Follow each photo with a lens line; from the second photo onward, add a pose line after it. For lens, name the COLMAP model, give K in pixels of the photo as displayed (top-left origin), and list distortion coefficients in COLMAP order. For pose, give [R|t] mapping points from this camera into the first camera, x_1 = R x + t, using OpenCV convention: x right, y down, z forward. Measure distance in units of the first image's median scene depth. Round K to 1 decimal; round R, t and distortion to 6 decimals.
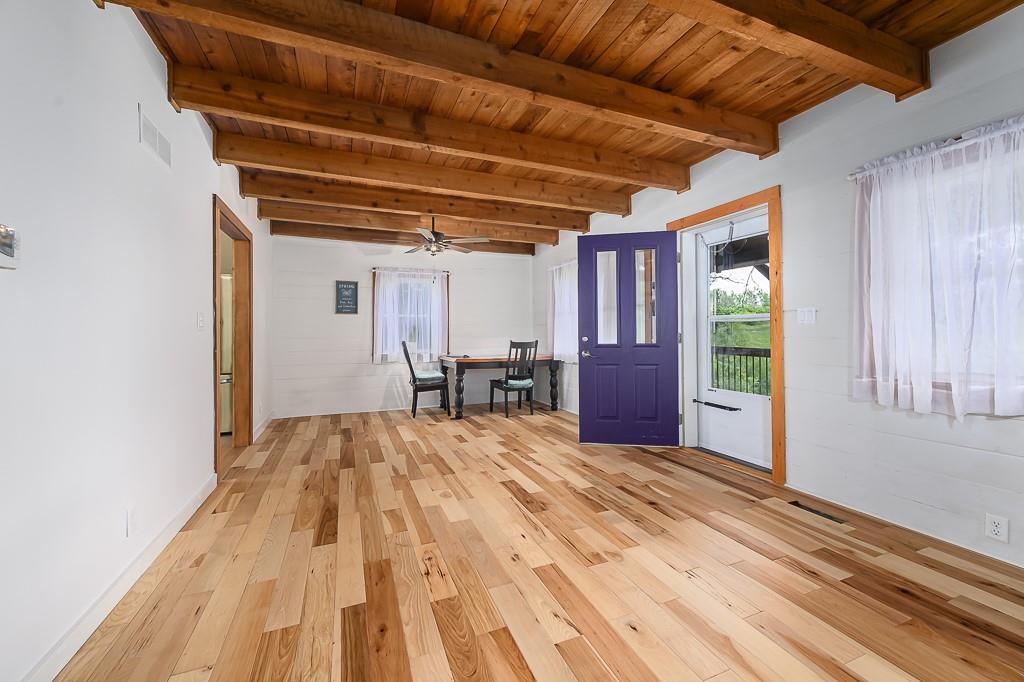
lens RADIAL K [[405.7, 0, 515.4], [0, 405.7, 325.1], [0, 0, 1]] dist [0.000855, 0.000331]
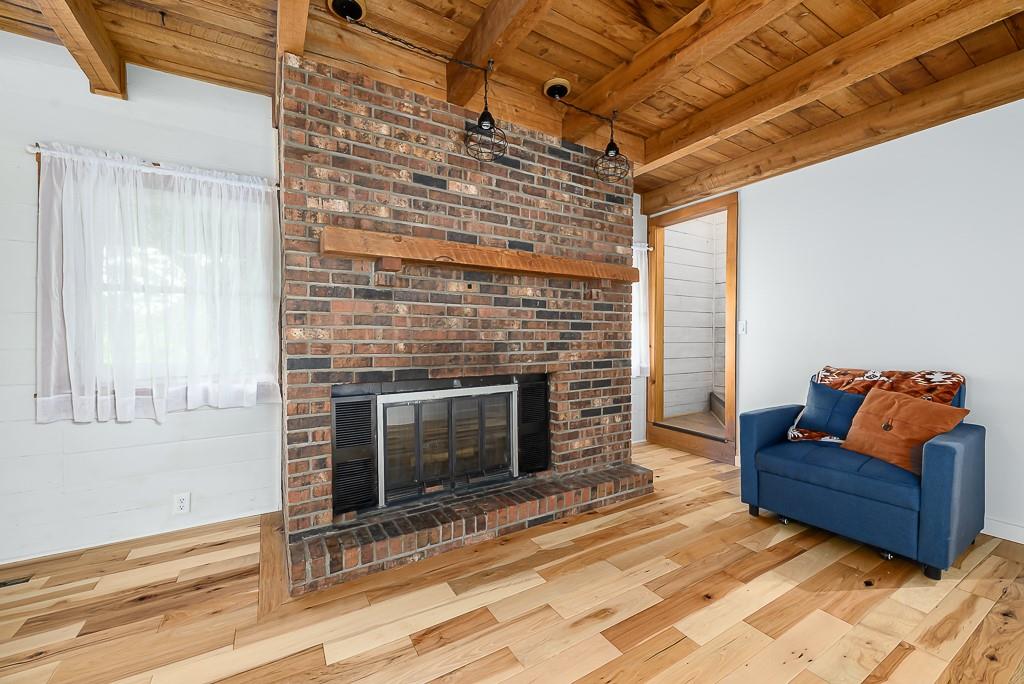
lens RADIAL K [[405.7, 0, 515.2], [0, 405.7, 342.2], [0, 0, 1]] dist [0.000855, 0.000331]
pose [[-0.145931, -0.004966, 0.989282, -0.146621], [-0.016573, 0.999859, 0.002575, 0.001864], [-0.989156, -0.016019, -0.145993, 0.210441]]
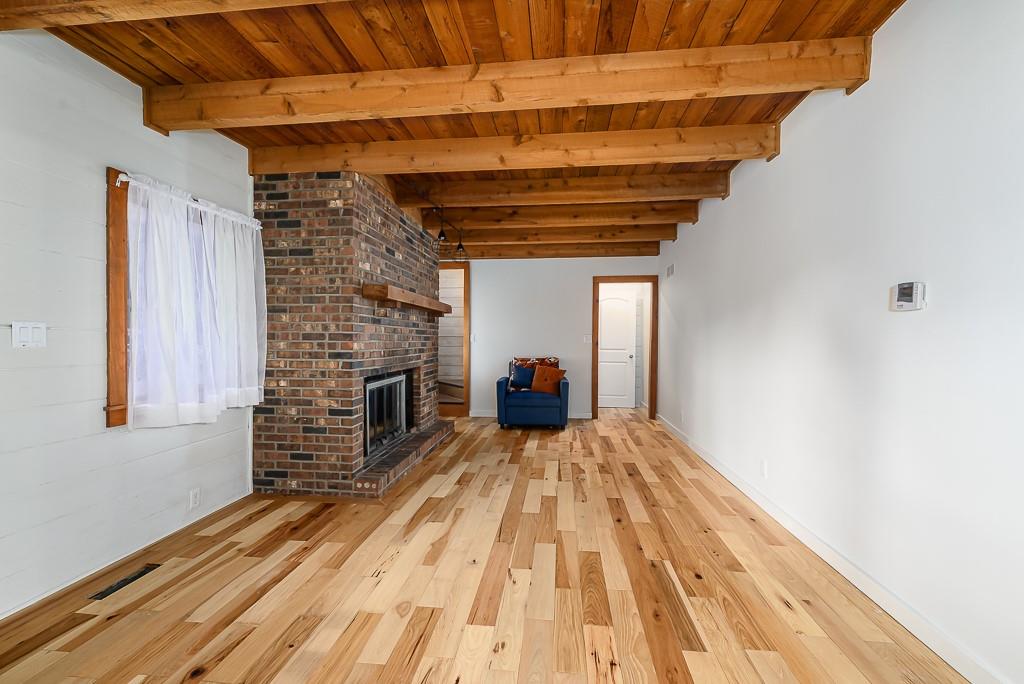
lens RADIAL K [[437.4, 0, 509.5], [0, 437.4, 345.4], [0, 0, 1]] dist [-0.000044, -0.000096]
pose [[-0.874550, 0.000700, 0.484934, -0.430178], [-0.000972, 0.999994, -0.003196, -0.005929], [-0.484934, -0.003266, -0.874545, 1.744622]]
